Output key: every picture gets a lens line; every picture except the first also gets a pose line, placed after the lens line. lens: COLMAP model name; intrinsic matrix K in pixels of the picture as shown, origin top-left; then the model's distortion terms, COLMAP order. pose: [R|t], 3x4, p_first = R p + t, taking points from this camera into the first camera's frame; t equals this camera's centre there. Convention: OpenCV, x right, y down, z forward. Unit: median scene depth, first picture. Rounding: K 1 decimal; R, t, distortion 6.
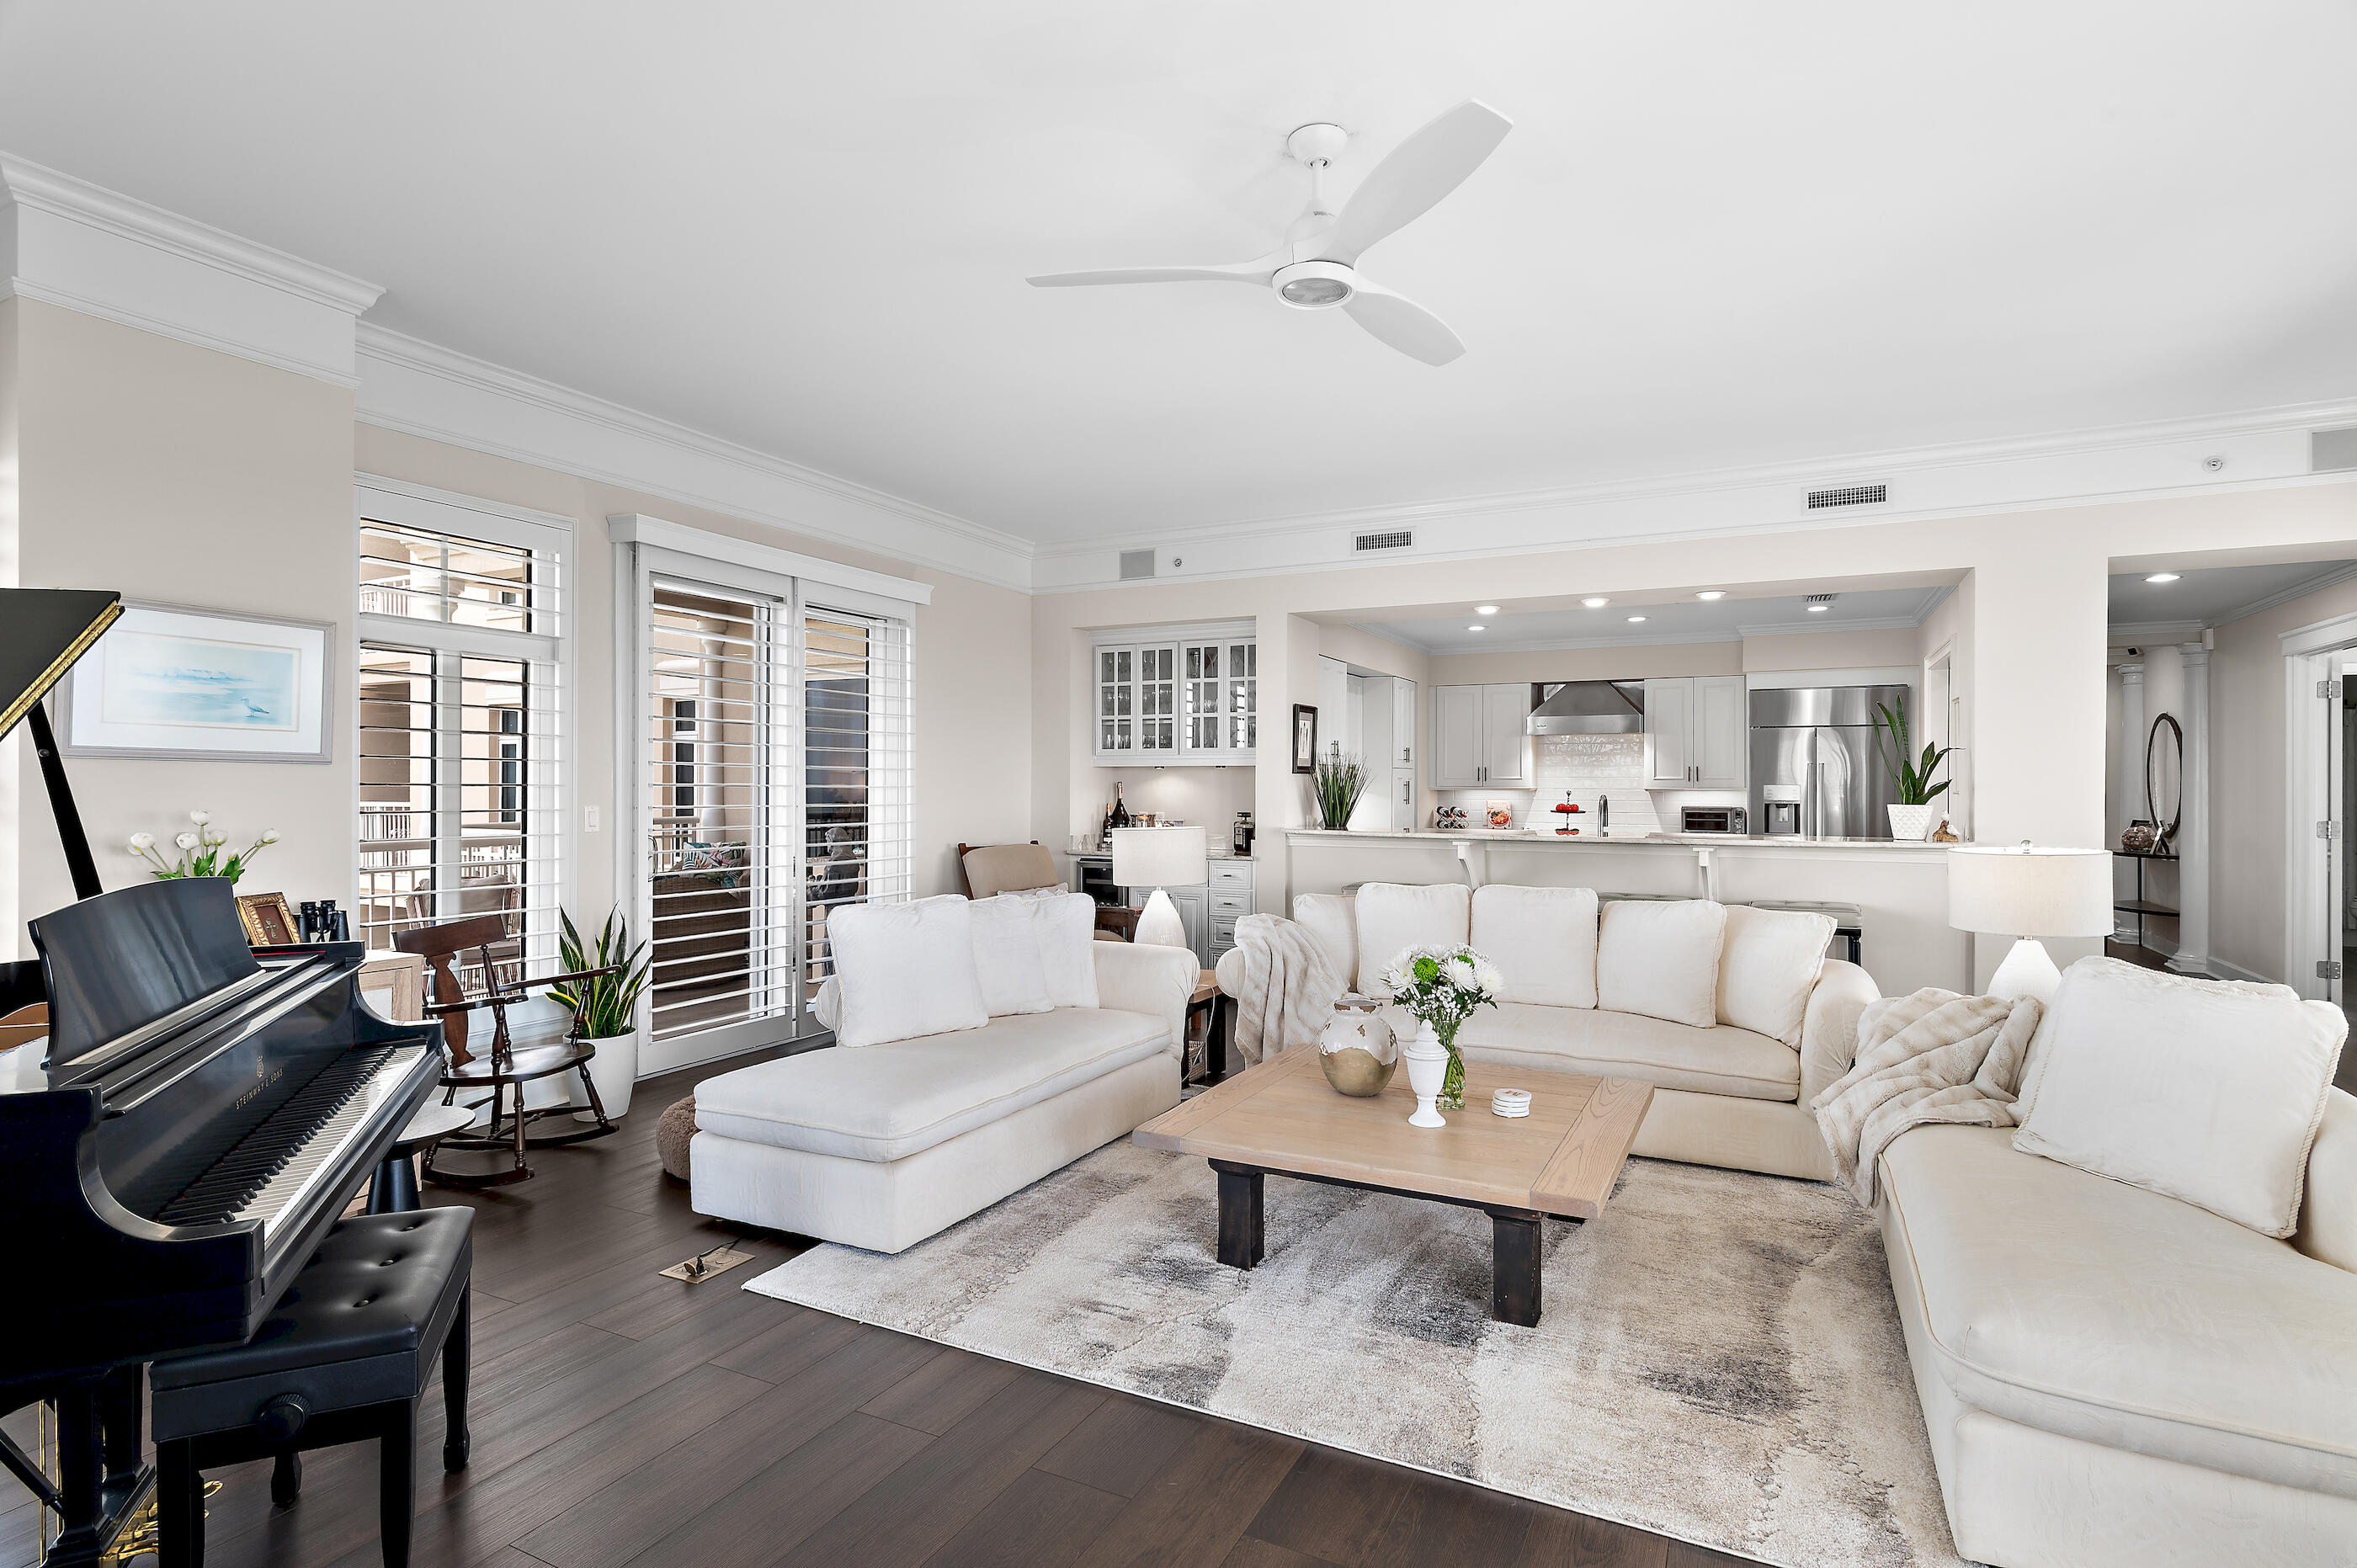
lens RADIAL K [[1154.3, 0, 1199.3], [0, 1154.3, 779.0], [0, 0, 1]] dist [0.002163, -0.000368]
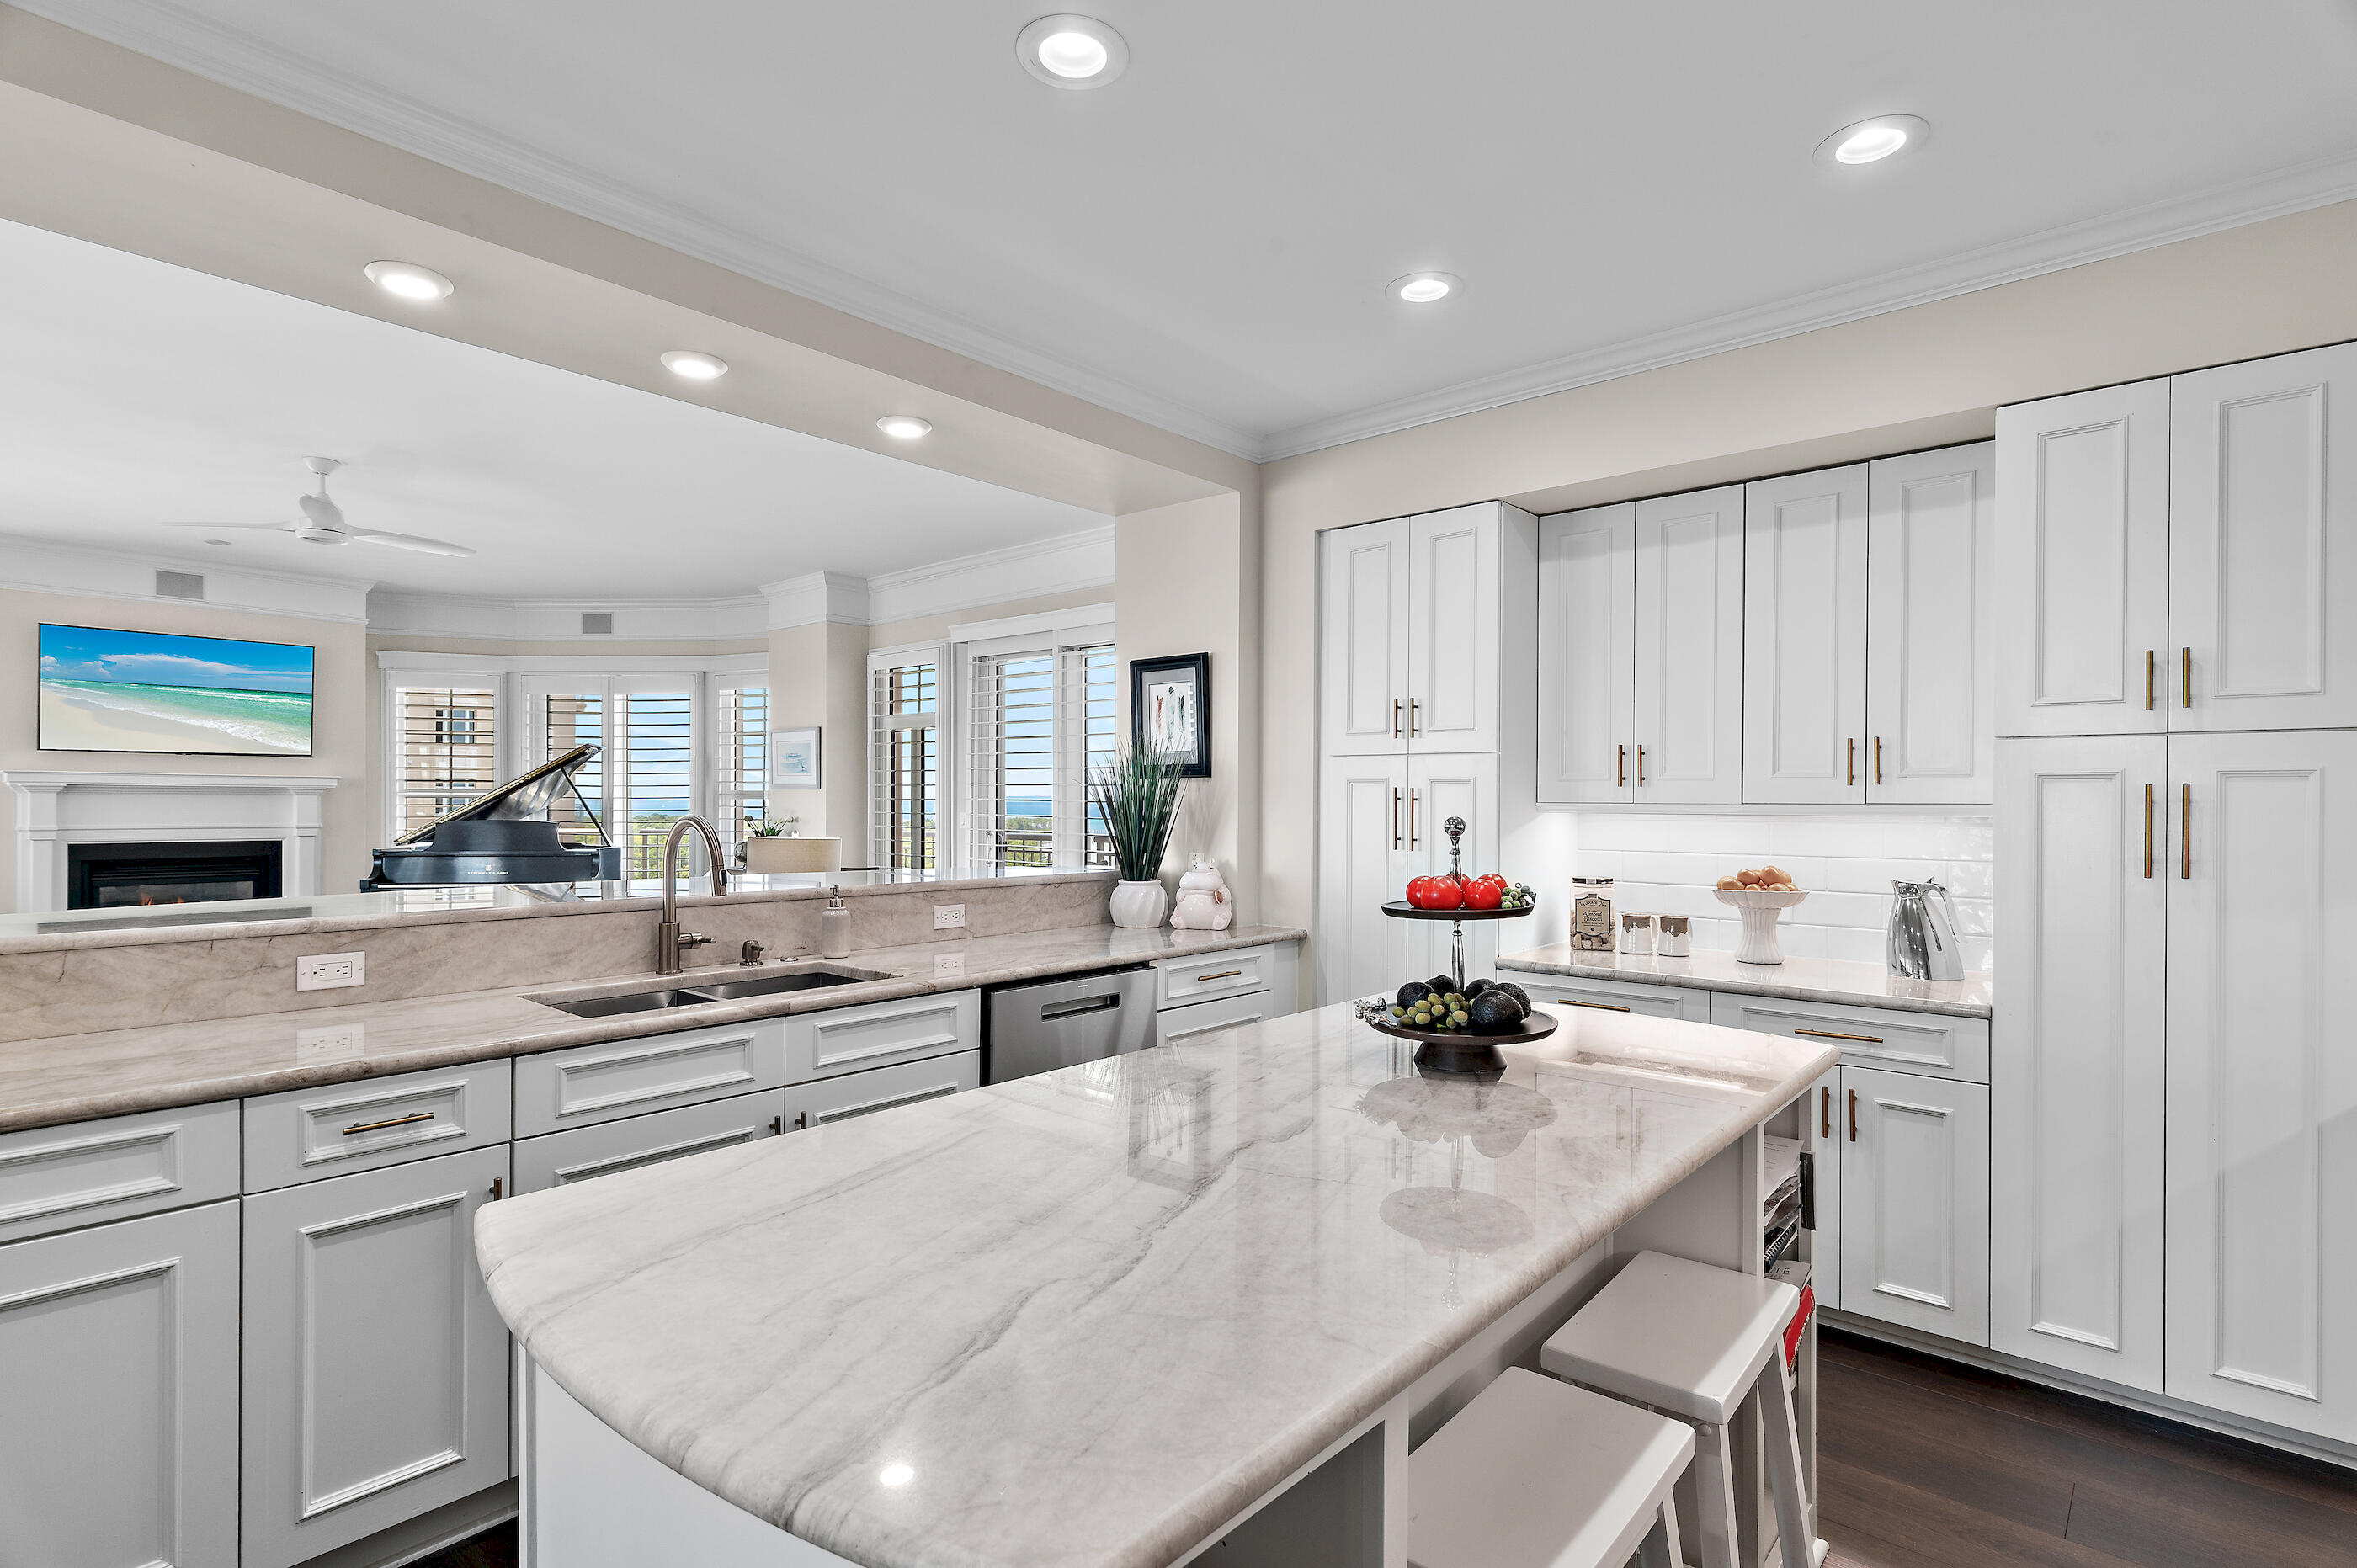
lens RADIAL K [[1154.3, 0, 1175.9], [0, 1154.3, 798.4], [0, 0, 1]] dist [0.002163, -0.000368]
pose [[-0.258294, -0.007390, -0.966038, 0.485365], [-0.002712, 0.999972, -0.006925, 0.006975], [0.966062, 0.000831, -0.258307, 0.877601]]
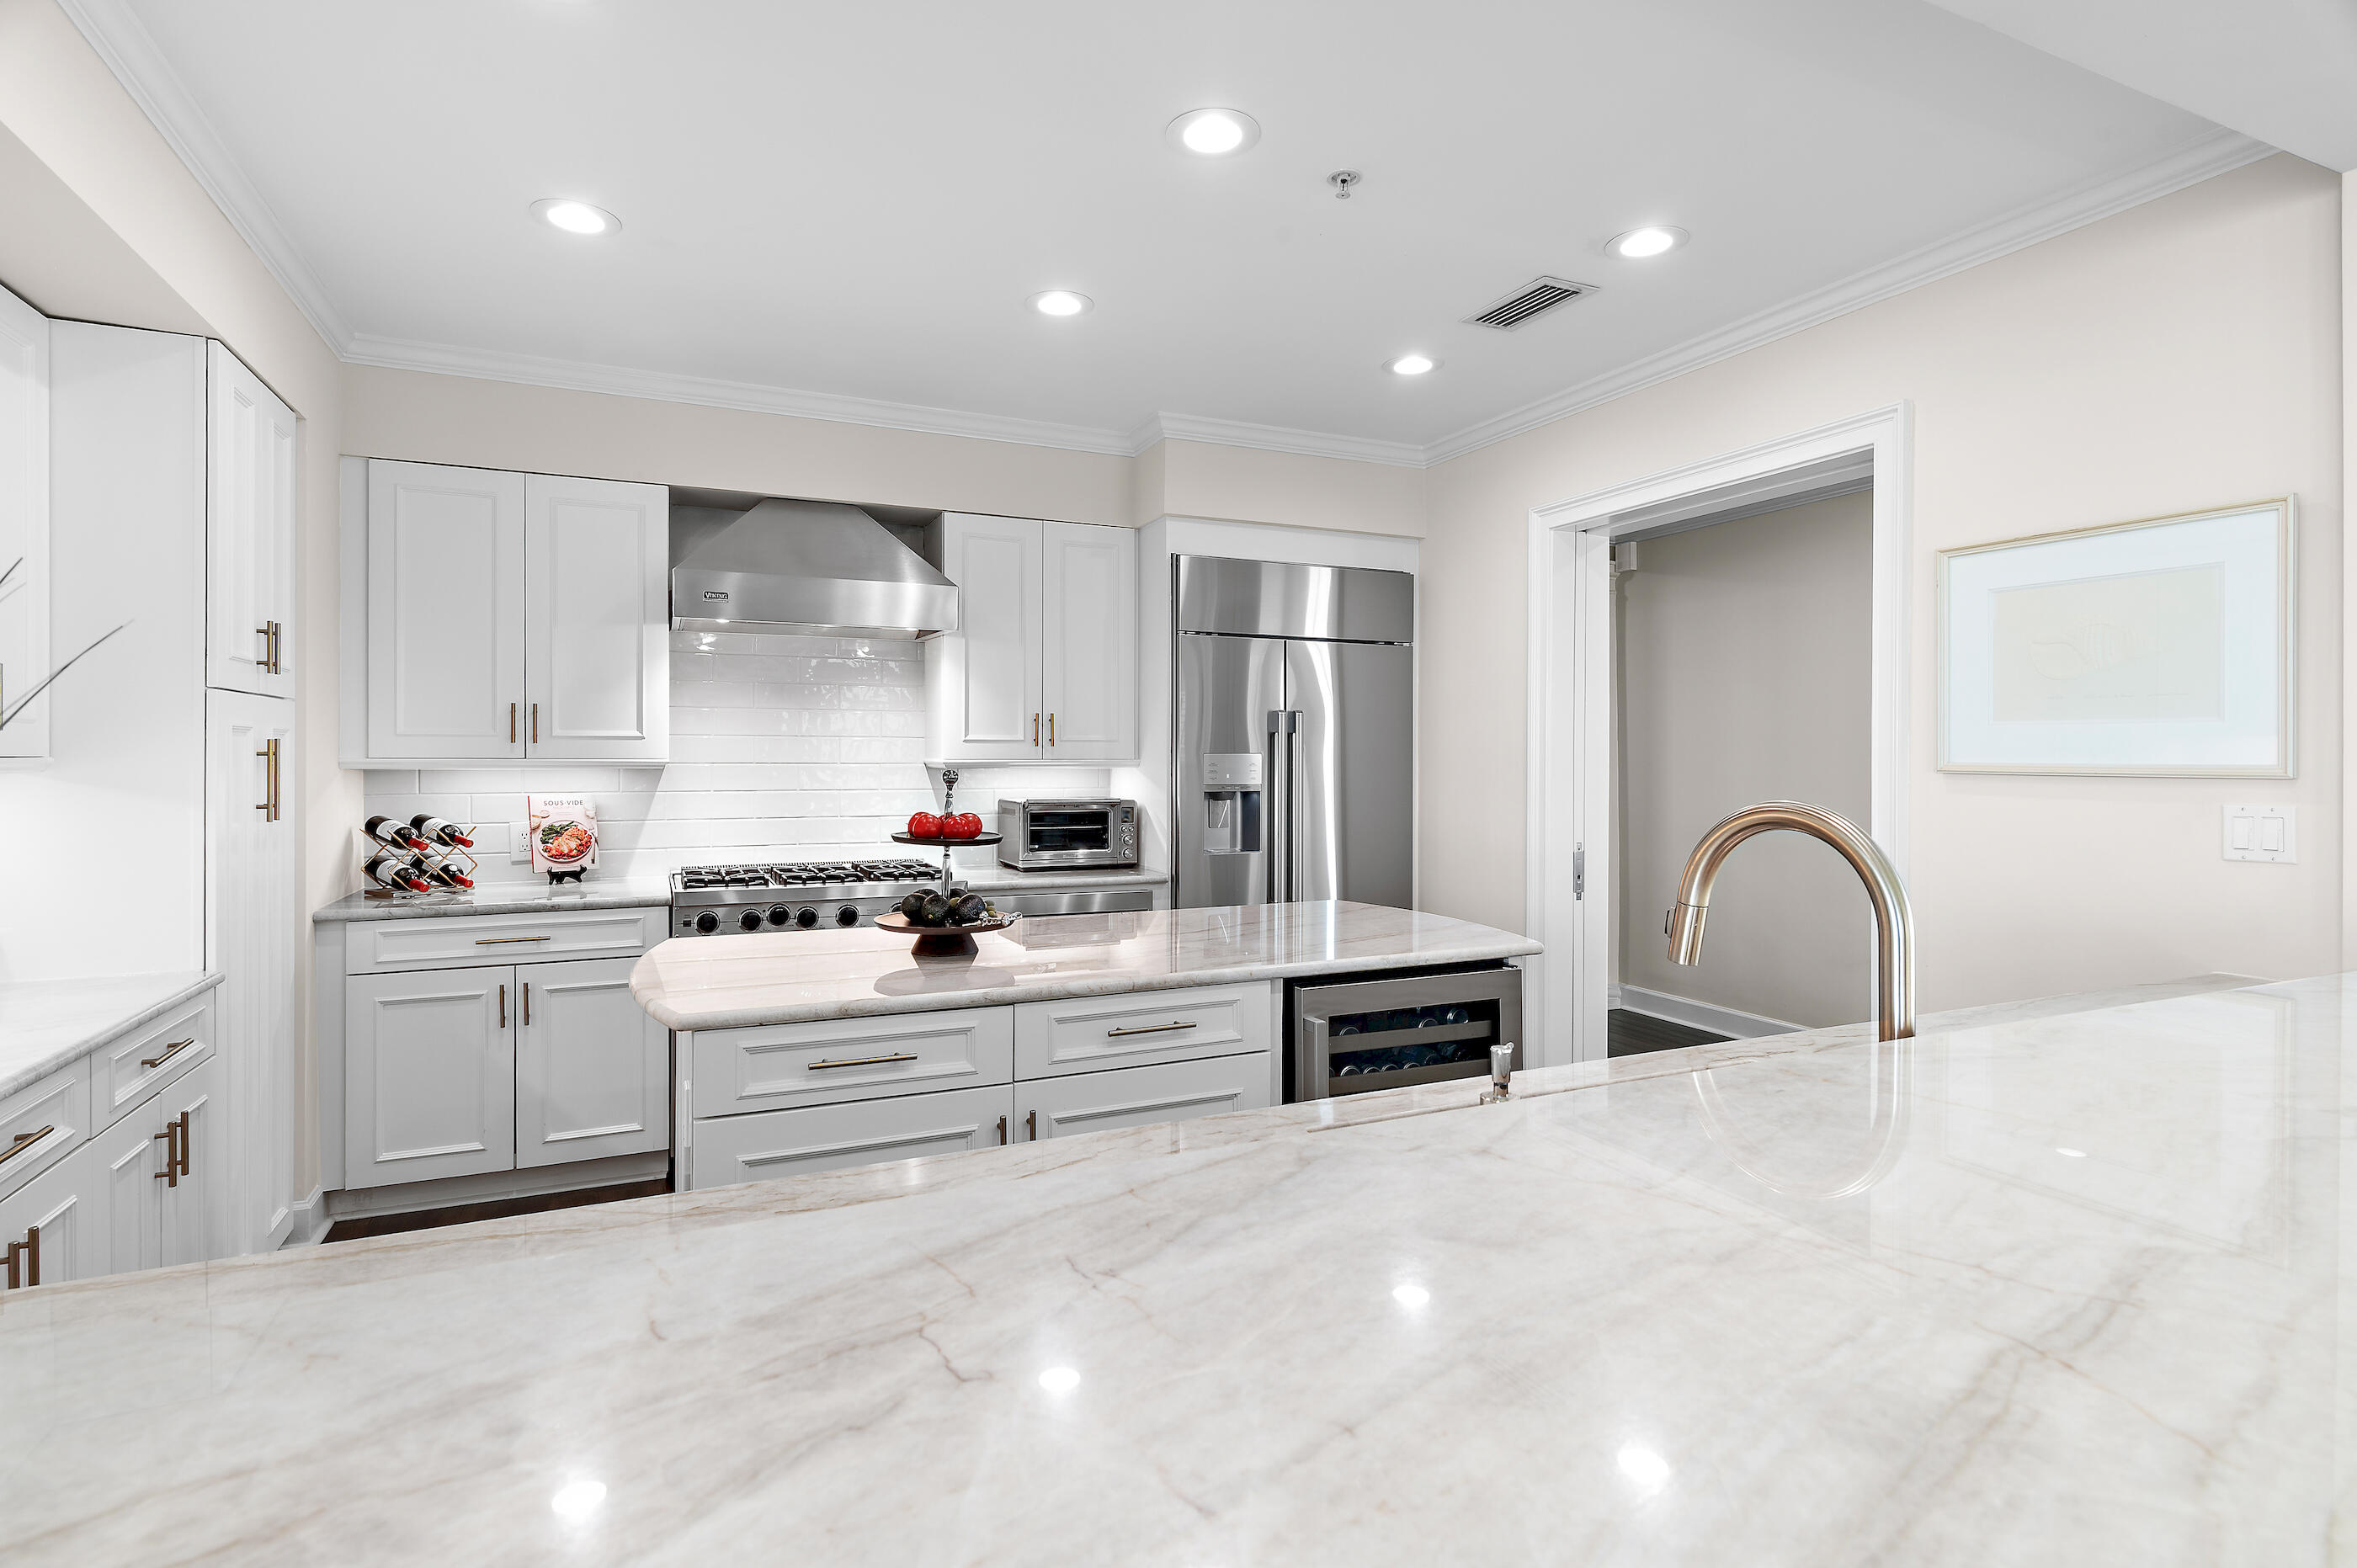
lens RADIAL K [[1154.3, 0, 1189.1], [0, 1154.3, 762.8], [0, 0, 1]] dist [0.002163, -0.000368]
pose [[0.629077, -0.004925, 0.777328, 0.103185], [-0.004576, 0.999939, 0.010039, 0.003665], [-0.777330, -0.009873, 0.629016, 0.657889]]
